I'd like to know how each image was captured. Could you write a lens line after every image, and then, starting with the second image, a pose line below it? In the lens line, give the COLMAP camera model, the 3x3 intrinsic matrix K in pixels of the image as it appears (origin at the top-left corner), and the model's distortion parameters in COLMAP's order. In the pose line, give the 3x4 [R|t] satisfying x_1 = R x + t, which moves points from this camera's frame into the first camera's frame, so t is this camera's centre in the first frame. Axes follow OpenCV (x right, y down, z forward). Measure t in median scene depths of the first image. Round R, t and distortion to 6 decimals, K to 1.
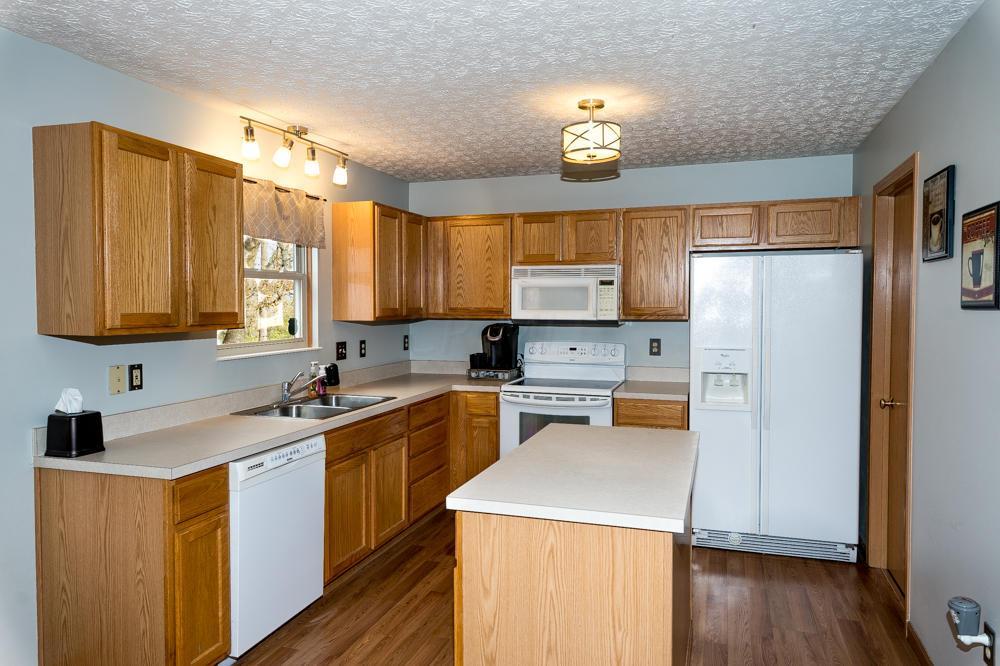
lens RADIAL K [[666.1, 0, 501.3], [0, 666.1, 332.8], [0, 0, 1]] dist [0.029813, -0.007614]
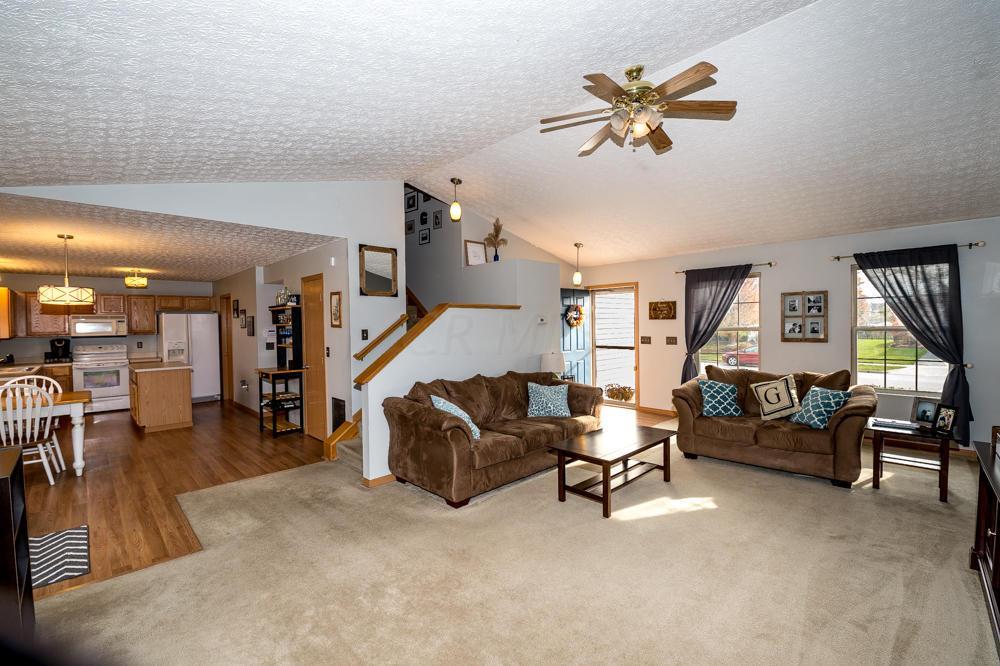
lens RADIAL K [[429.7, 0, 497.0], [0, 429.7, 330.0], [0, 0, 1]] dist [-0.003648, -0.008823]
pose [[0.456046, -0.020219, 0.889727, -0.729917], [0.056284, 0.998396, -0.006160, 0.060286], [-0.888175, 0.052887, 0.456452, -1.216189]]
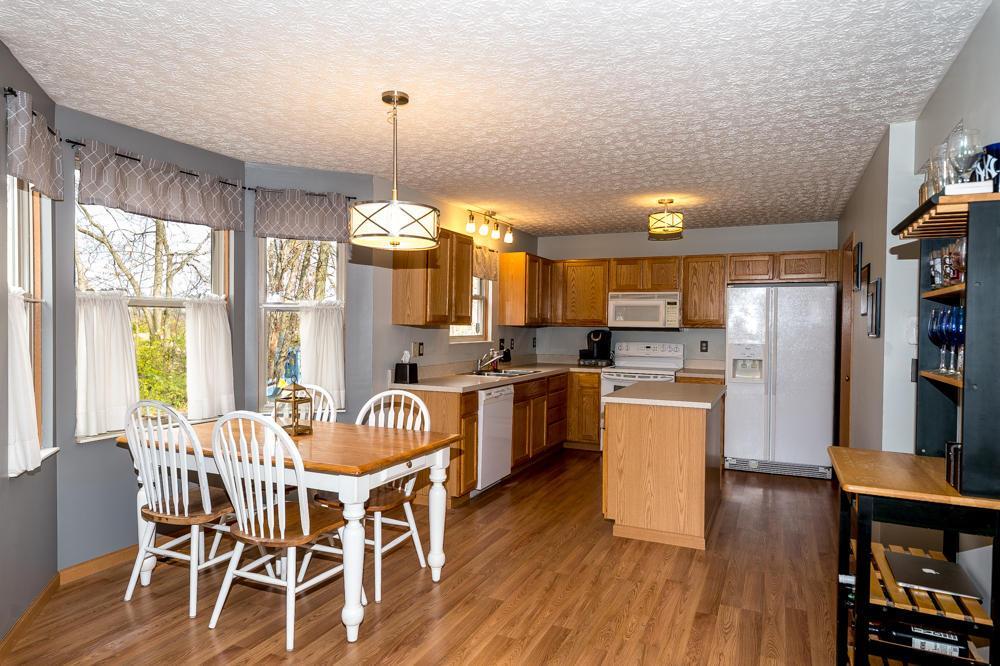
lens RADIAL K [[607.8, 0, 493.8], [0, 607.8, 337.1], [0, 0, 1]] dist [0.007659, 0.000914]
pose [[0.993248, 0.014637, -0.115087, -0.094694], [-0.017584, 0.999542, -0.024641, 0.047821], [0.114674, 0.026498, 0.993050, -0.476655]]
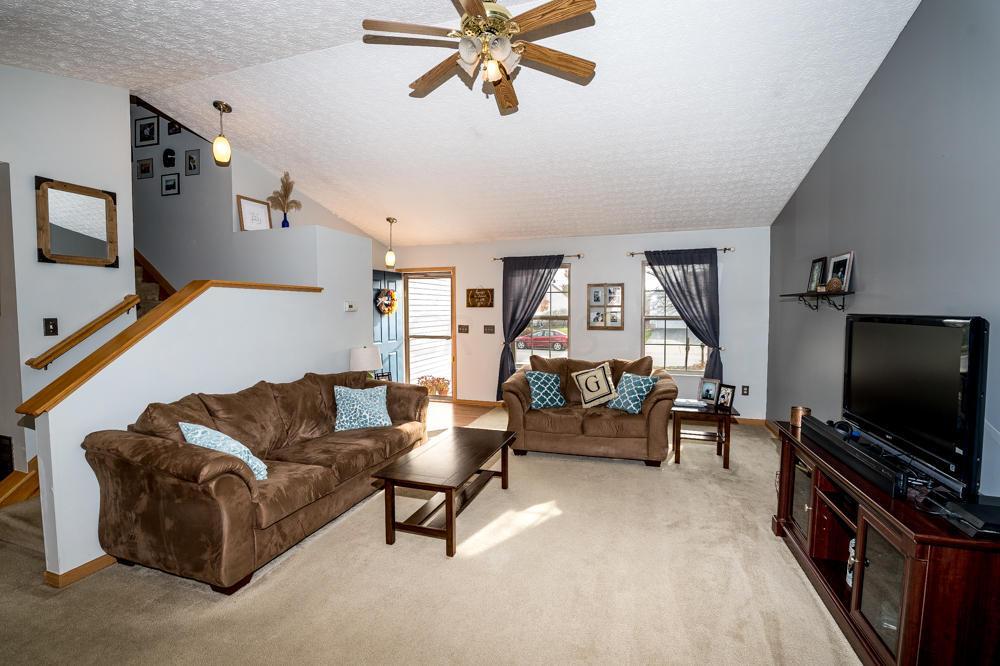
lens RADIAL K [[429.7, 0, 505.9], [0, 429.7, 329.0], [0, 0, 1]] dist [-0.003648, -0.008823]
pose [[-0.008531, -0.048352, 0.998794, -0.564712], [0.050183, 0.997551, 0.048721, 0.052386], [-0.998704, 0.050538, -0.006084, -1.115469]]
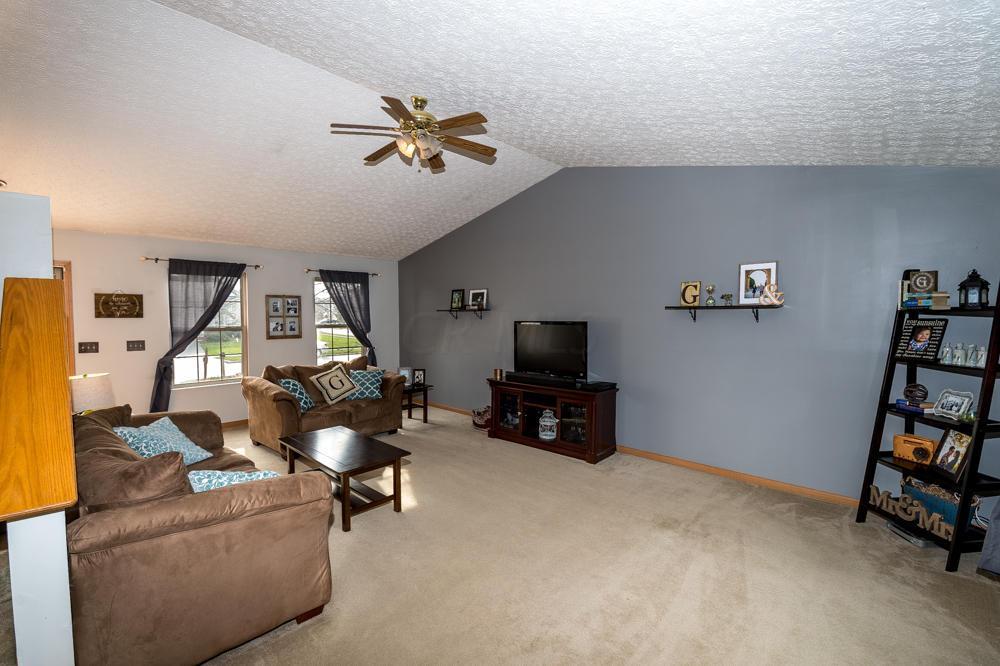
lens RADIAL K [[429.7, 0, 487.8], [0, 429.7, 337.8], [0, 0, 1]] dist [-0.003648, -0.008823]
pose [[-0.897009, -0.022295, 0.441450, -0.461970], [0.022138, 0.995207, 0.095247, 0.011306], [-0.441458, 0.095211, -0.892216, -0.434094]]
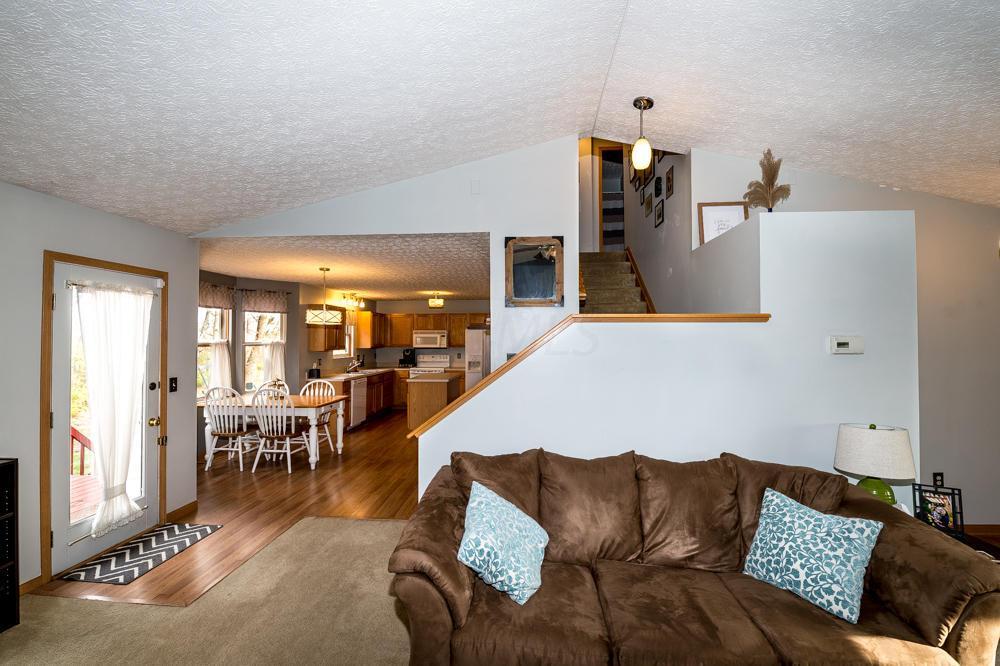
lens RADIAL K [[429.7, 0, 501.2], [0, 429.7, 330.8], [0, 0, 1]] dist [-0.003648, -0.008823]
pose [[0.969248, 0.002659, 0.246074, -0.090217], [0.013579, 0.997840, -0.064267, 0.040721], [-0.245713, 0.065632, 0.967118, -1.179688]]
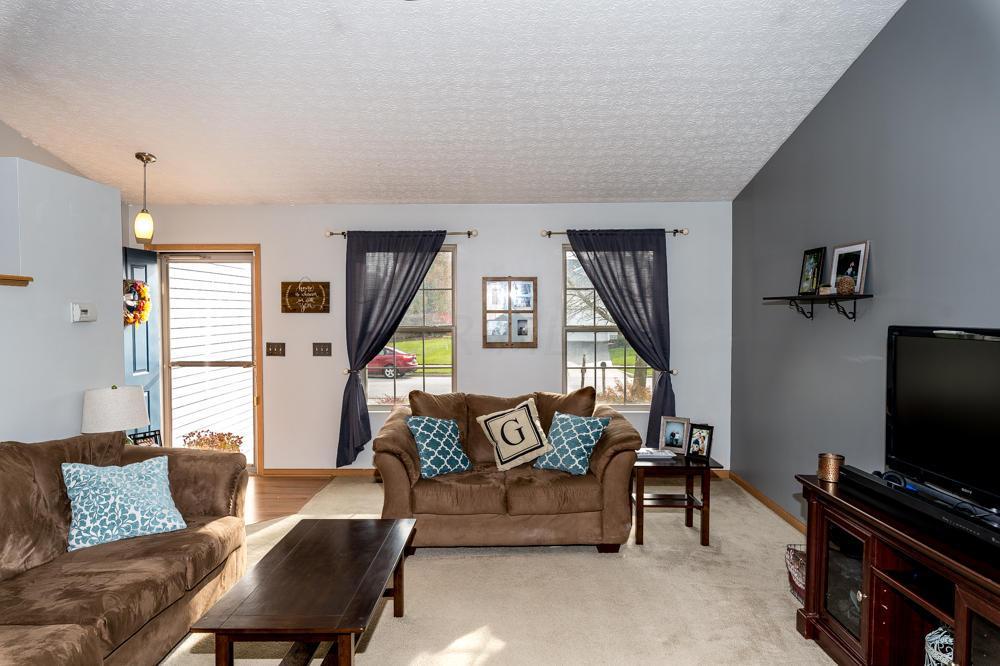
lens RADIAL K [[666.1, 0, 495.4], [0, 666.1, 334.0], [0, 0, 1]] dist [0.029813, -0.007614]
pose [[-0.296798, -0.033403, 0.954356, -0.518050], [0.046330, 0.997707, 0.049329, 0.039518], [-0.953816, 0.058856, -0.294570, -1.000537]]
